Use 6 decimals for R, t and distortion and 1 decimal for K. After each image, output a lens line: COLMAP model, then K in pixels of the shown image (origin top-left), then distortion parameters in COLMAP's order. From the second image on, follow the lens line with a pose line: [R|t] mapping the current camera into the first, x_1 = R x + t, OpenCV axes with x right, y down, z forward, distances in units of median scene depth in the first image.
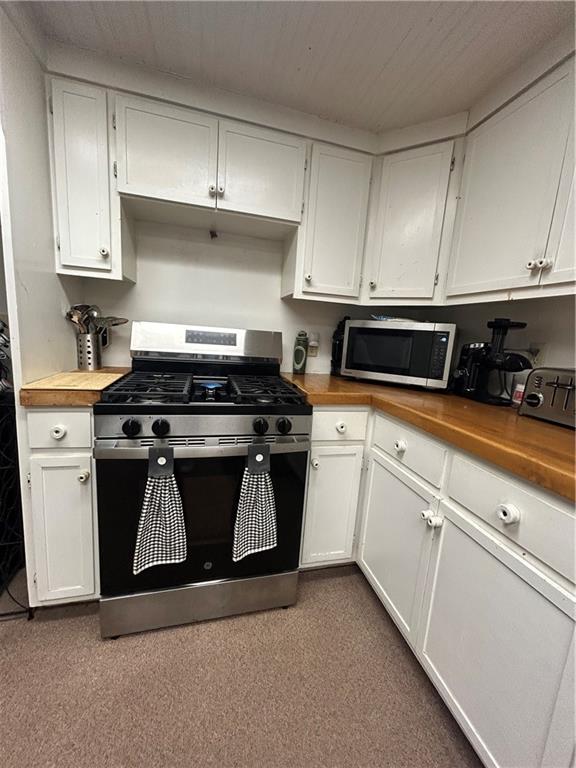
lens RADIAL K [[308.3, 0, 288.0], [0, 308.3, 384.0], [0, 0, 1]] dist [-0.000294, 0.000028]
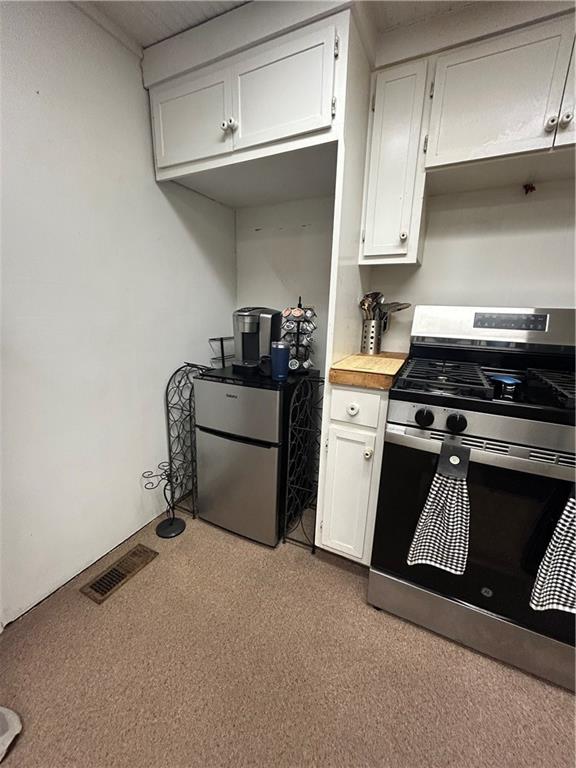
lens RADIAL K [[308.3, 0, 288.0], [0, 308.3, 384.0], [0, 0, 1]] dist [-0.000294, 0.000028]
pose [[0.748203, 0.110884, -0.654138, -0.185532], [-0.080297, 0.993822, 0.076621, -0.000800], [0.658593, -0.004803, 0.752484, 0.004849]]
